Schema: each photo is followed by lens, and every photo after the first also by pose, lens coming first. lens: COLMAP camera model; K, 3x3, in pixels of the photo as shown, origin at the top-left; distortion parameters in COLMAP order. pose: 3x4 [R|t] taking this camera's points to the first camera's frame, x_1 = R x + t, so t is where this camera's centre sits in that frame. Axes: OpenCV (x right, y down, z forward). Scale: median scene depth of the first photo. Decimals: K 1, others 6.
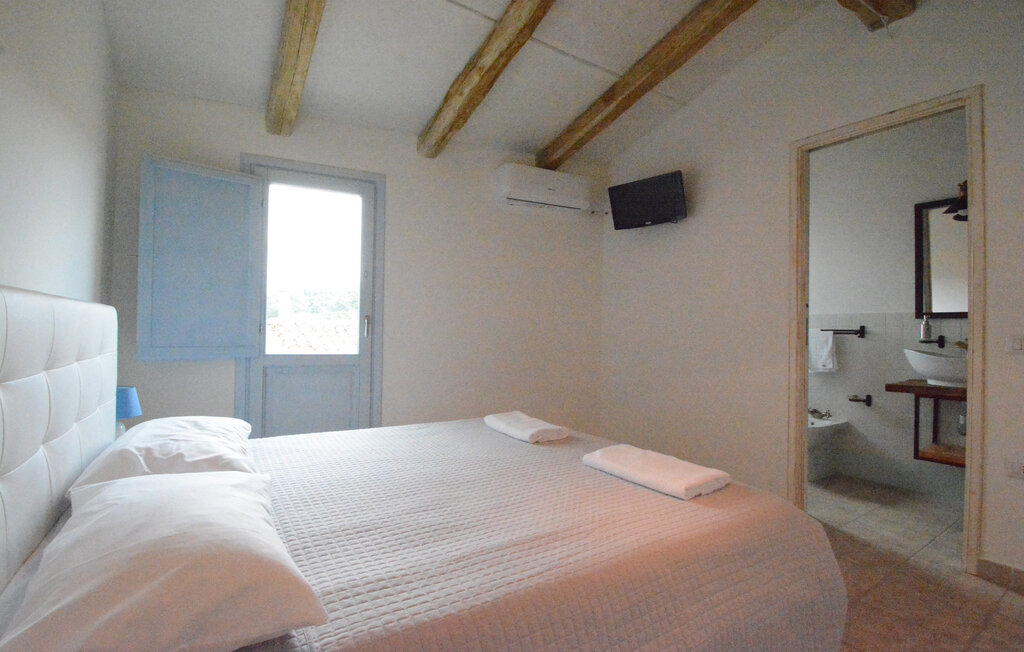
lens RADIAL K [[459.1, 0, 524.2], [0, 459.1, 328.9], [0, 0, 1]] dist [0.002778, -0.000008]
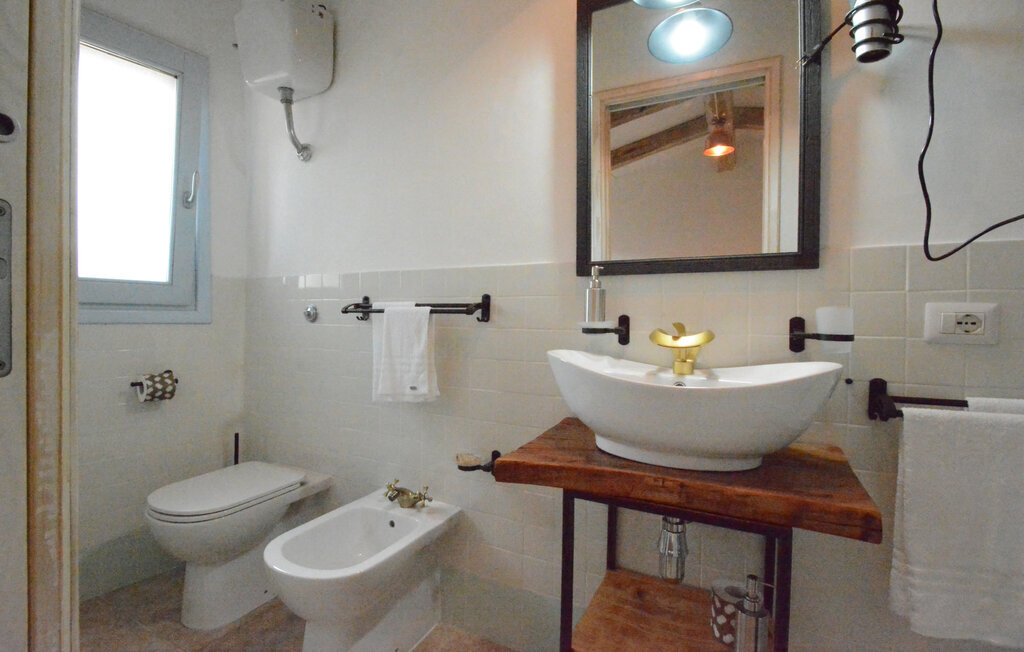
lens RADIAL K [[456.0, 0, 512.0], [0, 456.0, 326.0], [0, 0, 1]] dist [-0.044009, -0.001017]
pose [[0.875028, -0.006002, 0.484035, 0.558428], [-0.005077, 0.999754, 0.021575, 0.013836], [-0.484045, -0.021336, 0.874783, 0.622467]]
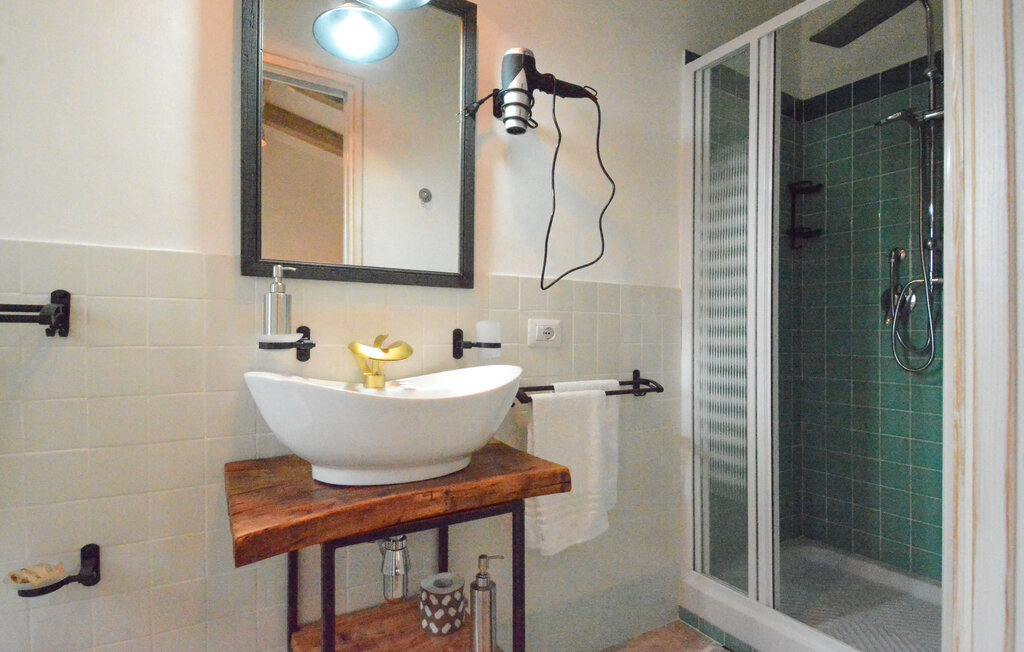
lens RADIAL K [[491.7, 0, 511.3], [0, 491.7, 332.6], [0, 0, 1]] dist [-0.040926, 0.000471]
pose [[0.022673, -0.005989, 0.999725, 0.482225], [-0.008675, 0.999943, 0.006187, 0.013392], [-0.999705, -0.008812, 0.022620, 0.751505]]
